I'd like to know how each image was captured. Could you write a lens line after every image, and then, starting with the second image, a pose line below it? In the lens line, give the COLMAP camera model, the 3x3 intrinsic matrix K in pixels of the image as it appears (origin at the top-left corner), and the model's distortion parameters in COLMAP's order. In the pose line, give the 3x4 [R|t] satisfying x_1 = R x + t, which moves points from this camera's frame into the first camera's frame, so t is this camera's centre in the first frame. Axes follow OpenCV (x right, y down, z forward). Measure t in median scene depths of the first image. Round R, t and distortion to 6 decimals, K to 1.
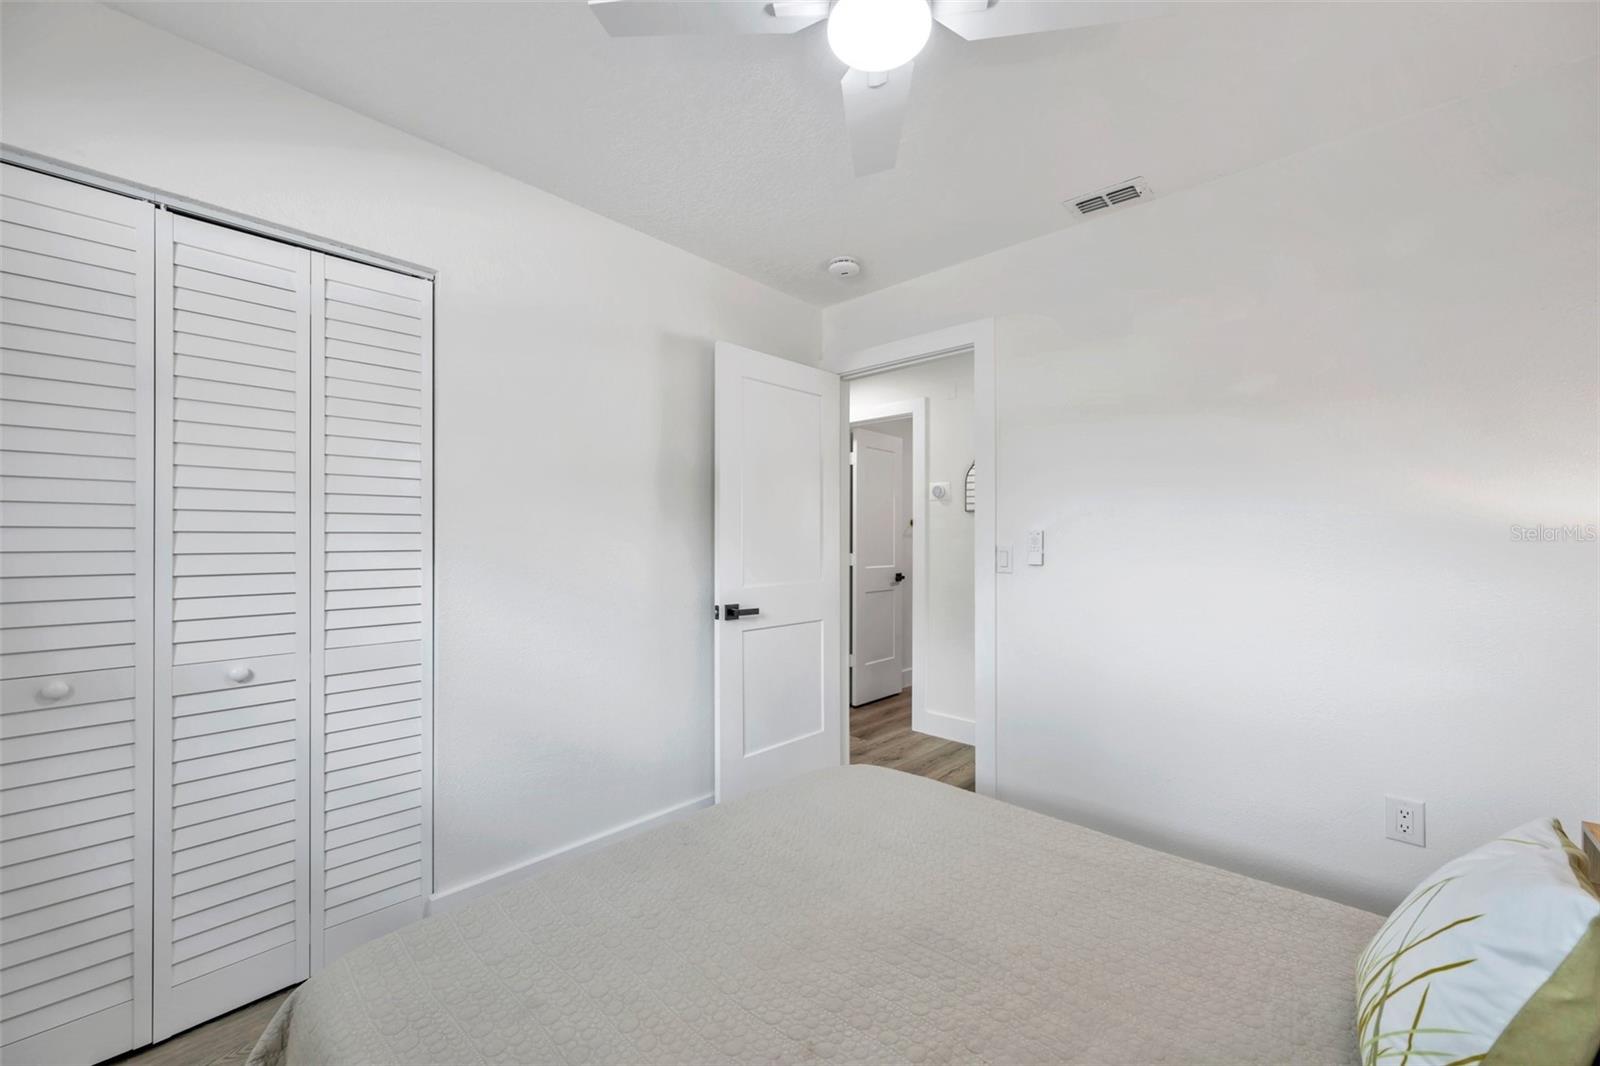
lens RADIAL K [[637.6, 0, 794.5], [0, 637.6, 540.3], [0, 0, 1]] dist [-0.000327, -0.000093]
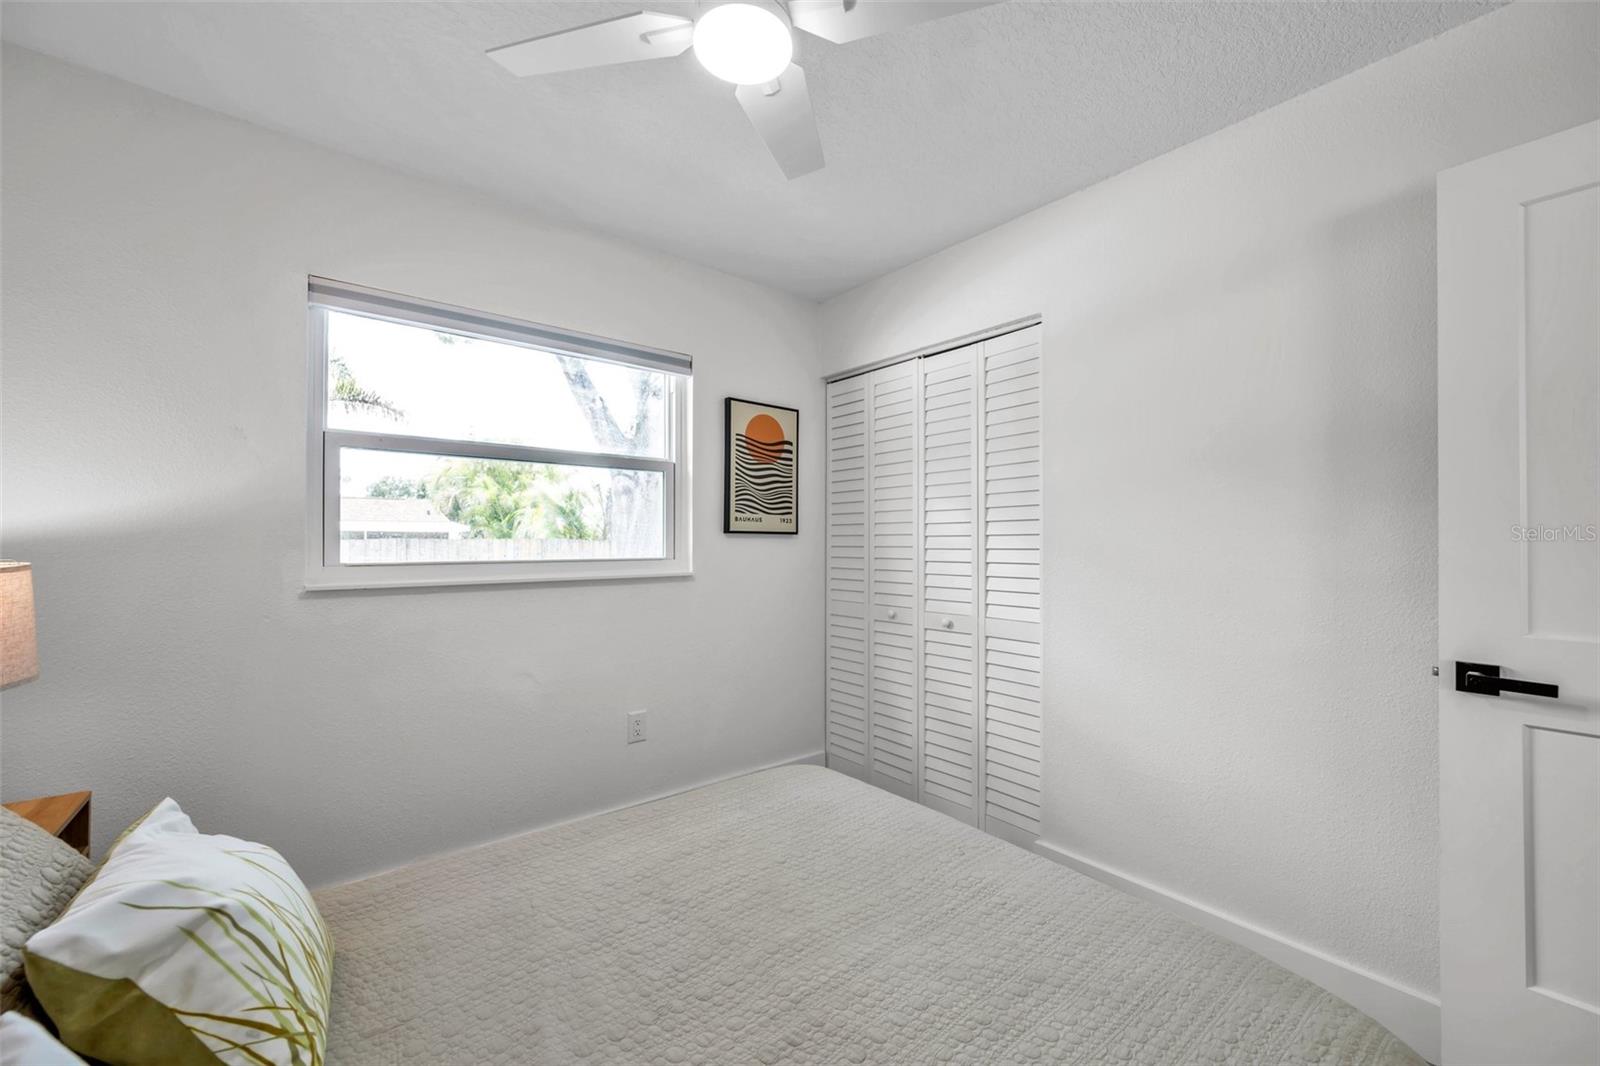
lens RADIAL K [[637.6, 0, 794.5], [0, 637.6, 540.3], [0, 0, 1]] dist [-0.000327, -0.000093]
pose [[-0.150683, -0.006382, -0.988562, 0.572541], [-0.004265, 0.999974, -0.005806, 0.007377], [0.988573, 0.003341, -0.150706, 0.615561]]
